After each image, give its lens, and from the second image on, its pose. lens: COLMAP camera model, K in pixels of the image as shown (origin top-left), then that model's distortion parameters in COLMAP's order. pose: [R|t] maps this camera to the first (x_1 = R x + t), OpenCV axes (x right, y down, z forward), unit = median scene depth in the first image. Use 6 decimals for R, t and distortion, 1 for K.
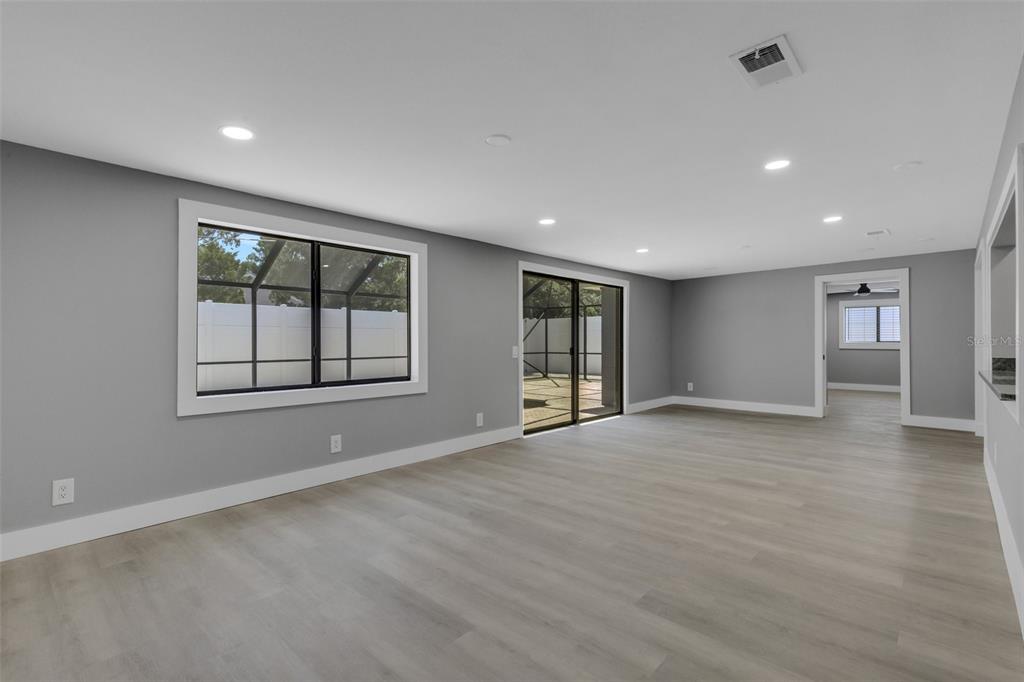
lens RADIAL K [[472.6, 0, 510.8], [0, 472.6, 345.5], [0, 0, 1]] dist [0.003901, 0.002302]
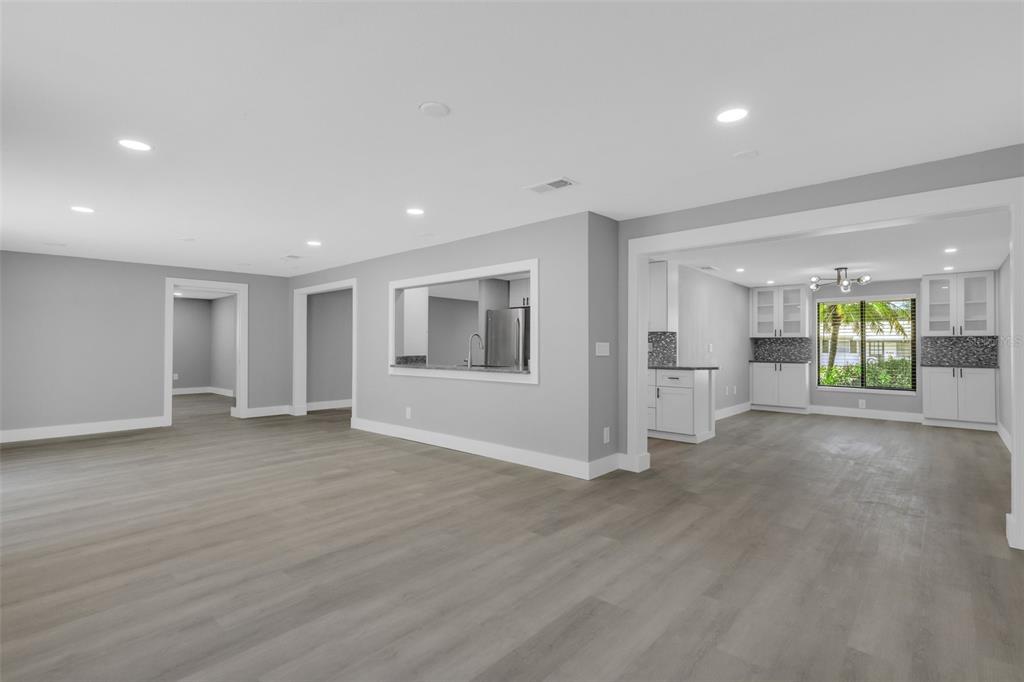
lens RADIAL K [[483.5, 0, 511.3], [0, 483.5, 337.0], [0, 0, 1]] dist [0.019142, -0.004439]
pose [[-0.010934, 0.021838, 0.999702, -0.613733], [0.008424, 0.999728, -0.021746, -0.000545], [-0.999905, 0.008184, -0.011115, 0.589469]]
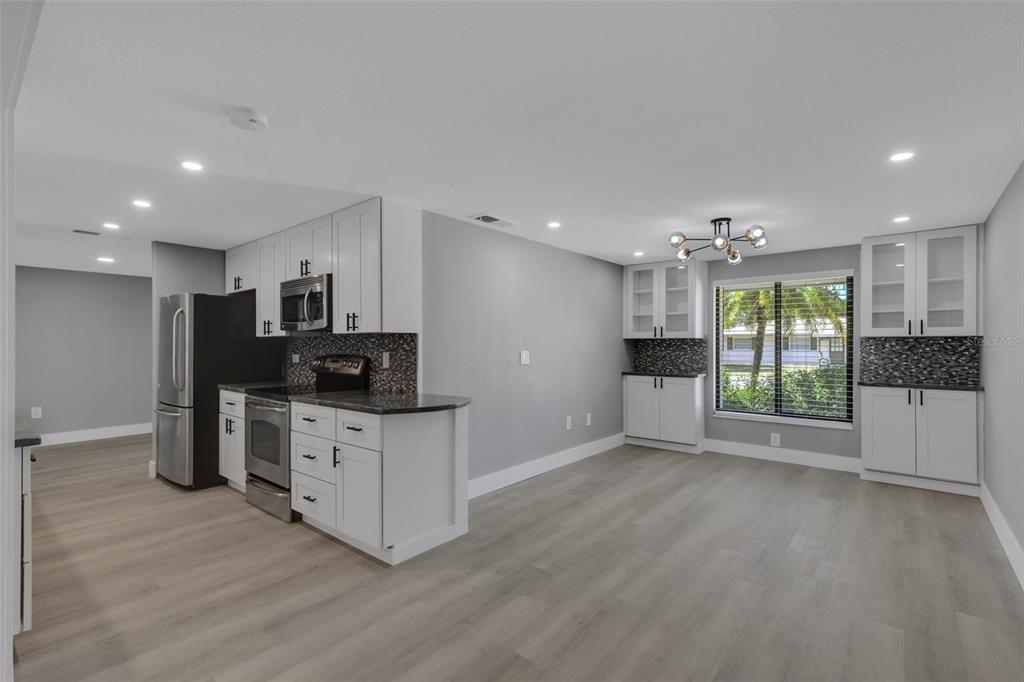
lens RADIAL K [[483.5, 0, 507.8], [0, 483.5, 342.7], [0, 0, 1]] dist [0.019142, -0.004439]
pose [[-0.046031, 0.004945, 0.998928, 0.136070], [0.015788, 0.999866, -0.004222, -0.025006], [-0.998815, 0.015577, -0.046103, -0.125404]]
